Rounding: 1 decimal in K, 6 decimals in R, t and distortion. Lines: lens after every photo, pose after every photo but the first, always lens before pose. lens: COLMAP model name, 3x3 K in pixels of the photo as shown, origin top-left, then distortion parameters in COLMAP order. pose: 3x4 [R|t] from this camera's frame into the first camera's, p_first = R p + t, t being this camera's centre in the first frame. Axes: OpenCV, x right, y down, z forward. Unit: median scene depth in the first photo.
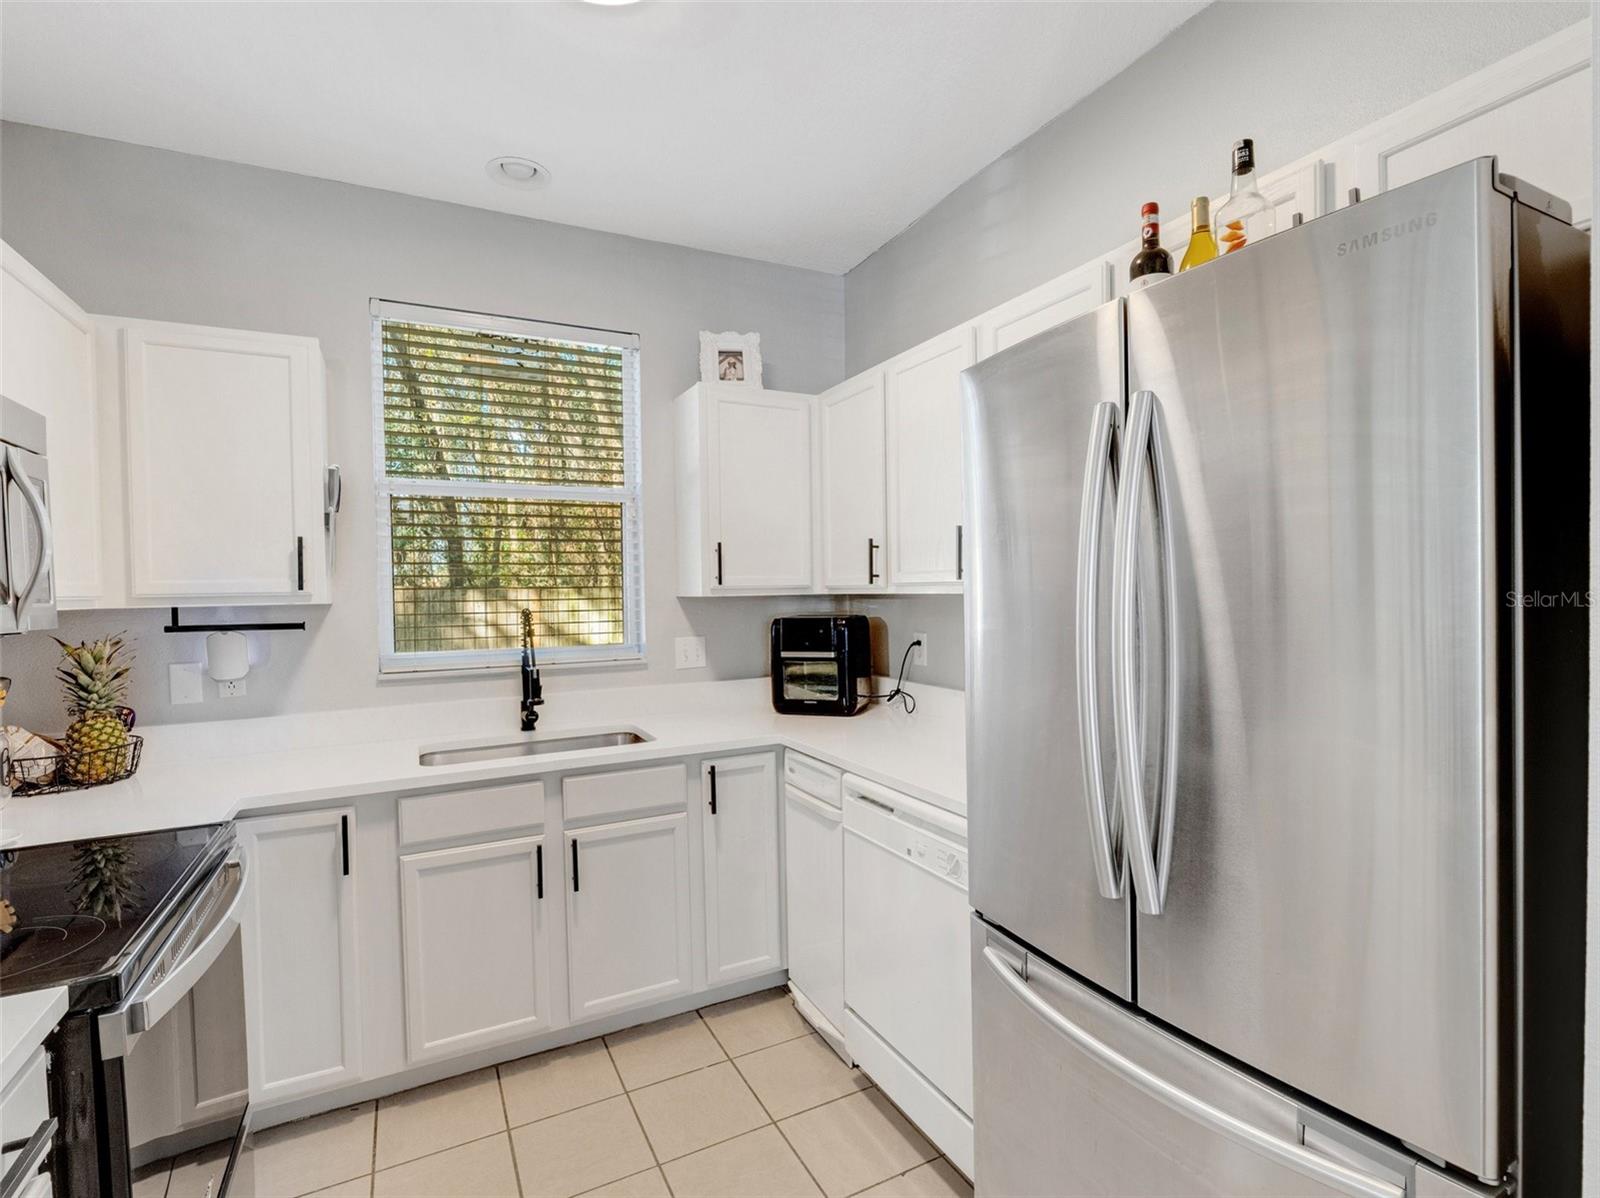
lens RADIAL K [[754.6, 0, 800.8], [0, 754.6, 603.3], [0, 0, 1]] dist [-0.006988, -0.001099]
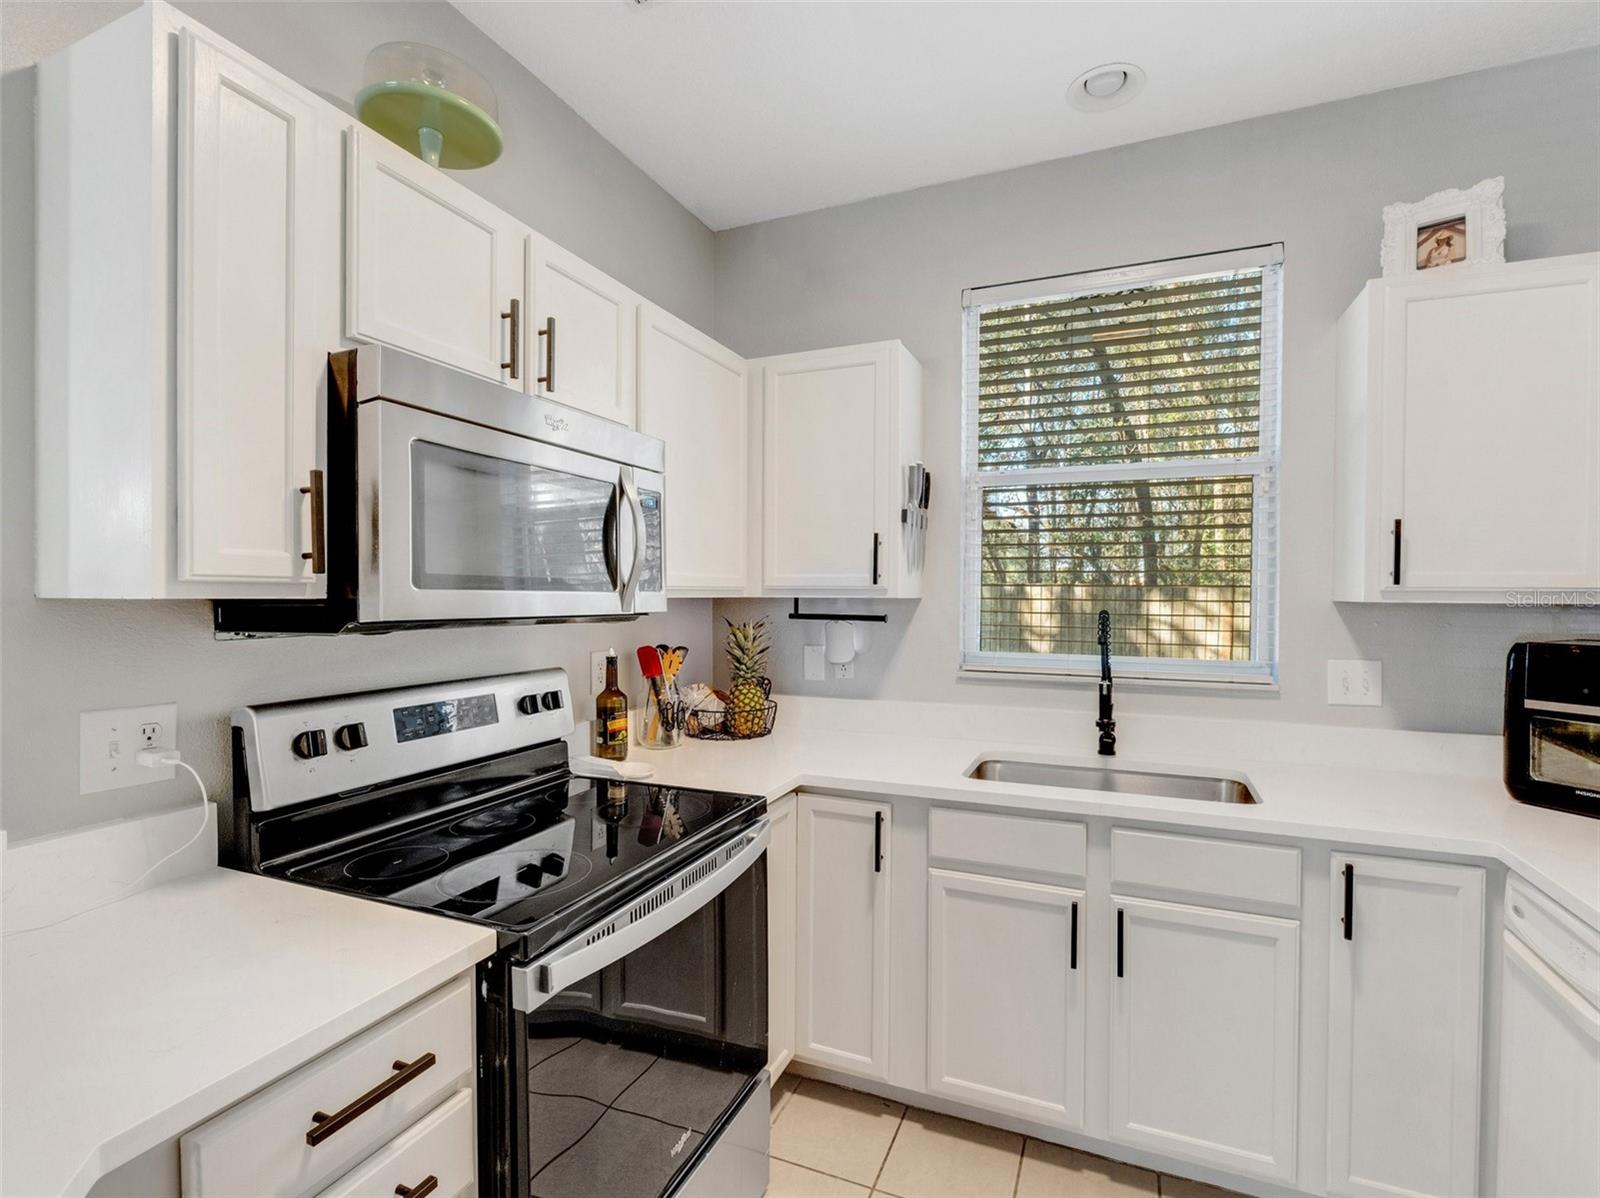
lens RADIAL K [[754.6, 0, 800.8], [0, 754.6, 603.3], [0, 0, 1]] dist [-0.006988, -0.001099]
pose [[0.647930, 0.031977, -0.761028, 0.061185], [-0.029533, 0.999422, 0.016850, -0.005277], [0.761127, 0.011558, 0.648500, 0.221434]]
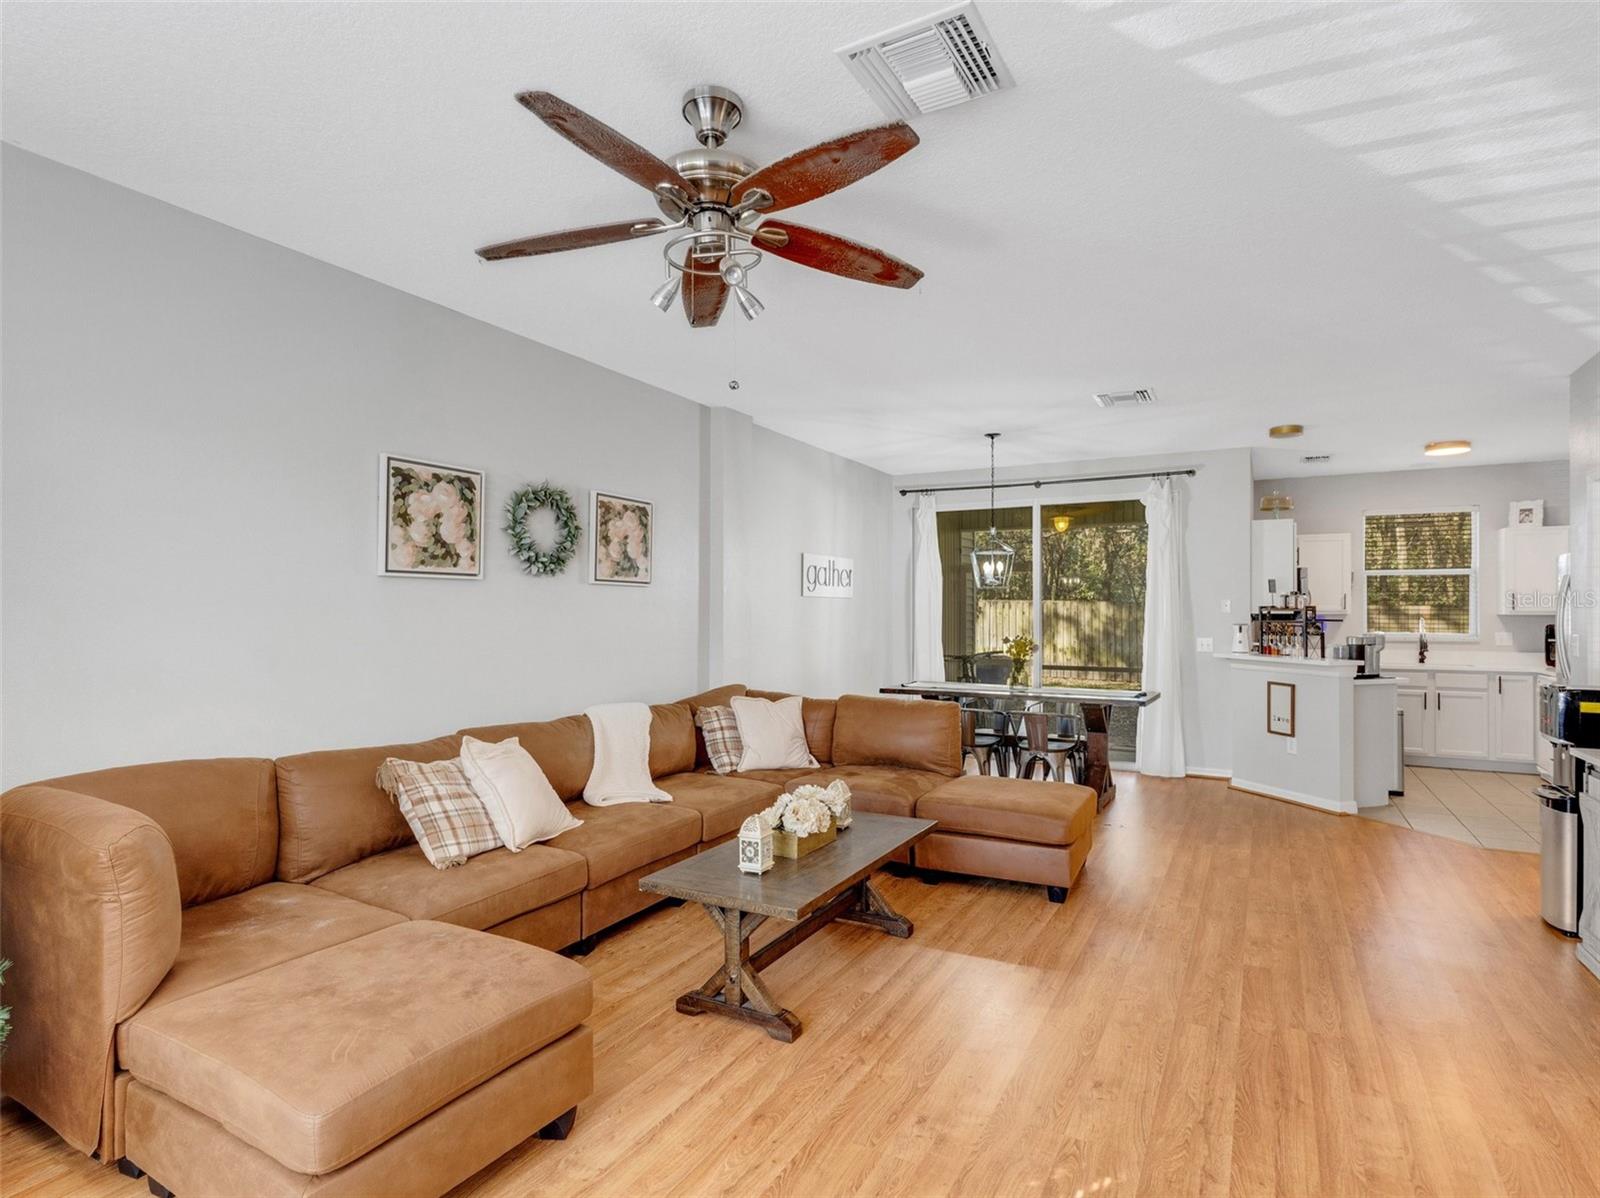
lens RADIAL K [[817.0, 0, 800.0], [0, 817.0, 599.0], [0, 0, 1]] dist [-0.003889, -0.001117]
pose [[0.553302, 0.007572, -0.832947, 0.947364], [-0.025822, 0.999634, -0.008066, 0.024007], [0.832581, 0.025972, 0.553295, -2.796184]]
